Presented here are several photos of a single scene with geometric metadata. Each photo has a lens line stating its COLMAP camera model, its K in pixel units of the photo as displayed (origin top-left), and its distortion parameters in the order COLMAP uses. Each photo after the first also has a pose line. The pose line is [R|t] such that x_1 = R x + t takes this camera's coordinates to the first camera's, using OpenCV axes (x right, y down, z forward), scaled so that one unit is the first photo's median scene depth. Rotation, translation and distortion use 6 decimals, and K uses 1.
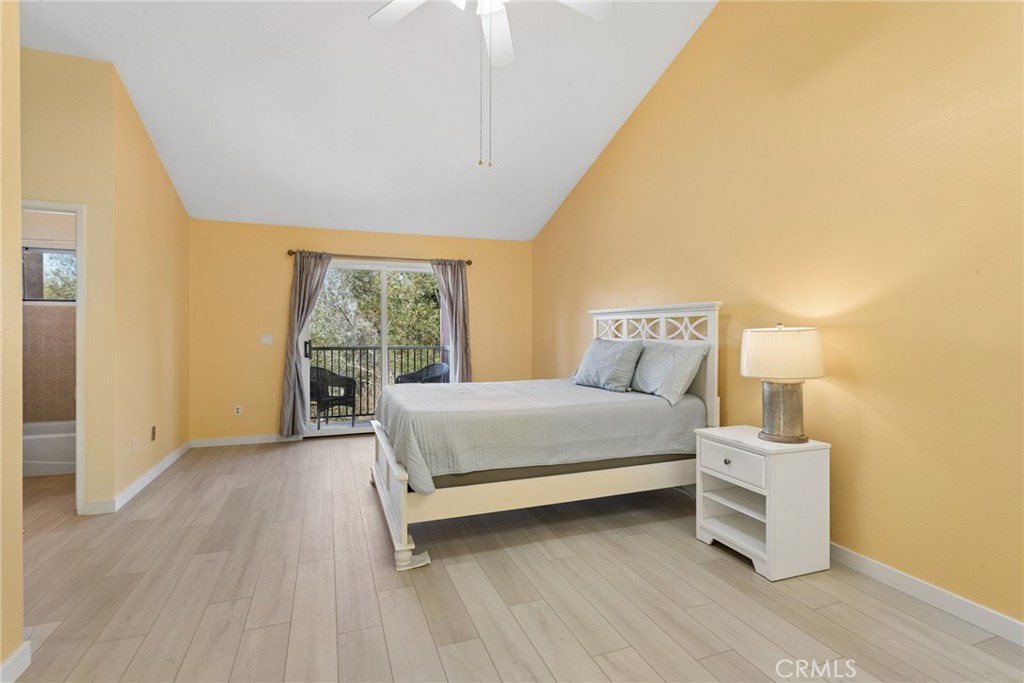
lens RADIAL K [[496.0, 0, 513.2], [0, 496.0, 338.5], [0, 0, 1]] dist [-0.006667, -0.000813]
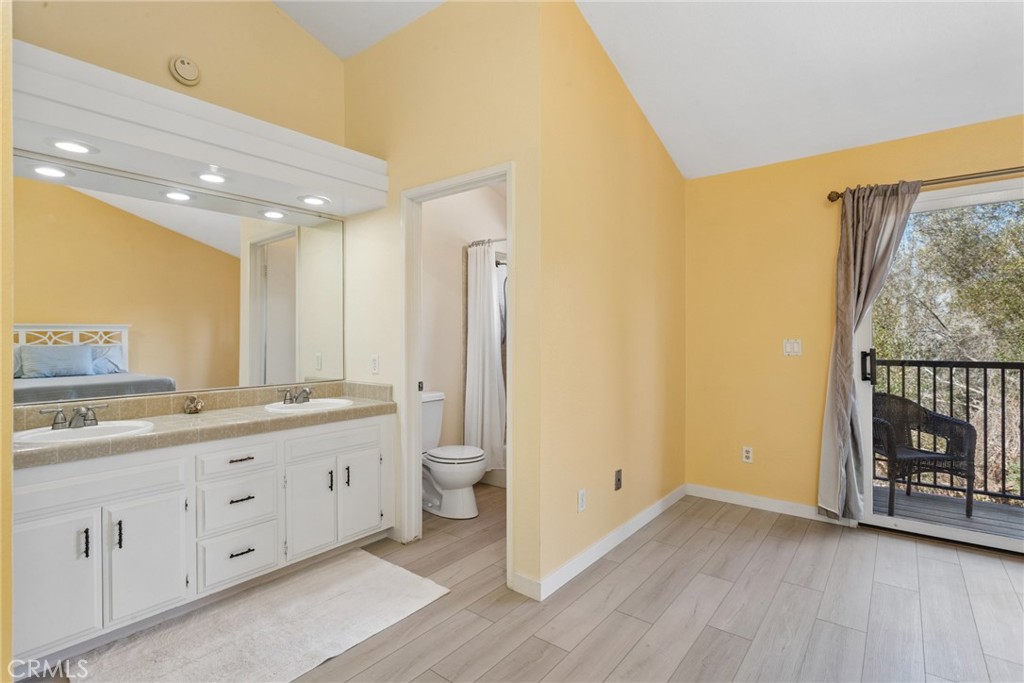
lens RADIAL K [[494.2, 0, 512.4], [0, 494.2, 341.4], [0, 0, 1]] dist [-0.014606, 0.003991]
pose [[0.516288, -0.001772, -0.856413, -0.153244], [-0.000622, 0.999997, -0.002444, -0.003196], [0.856415, 0.001794, 0.516285, 0.384479]]
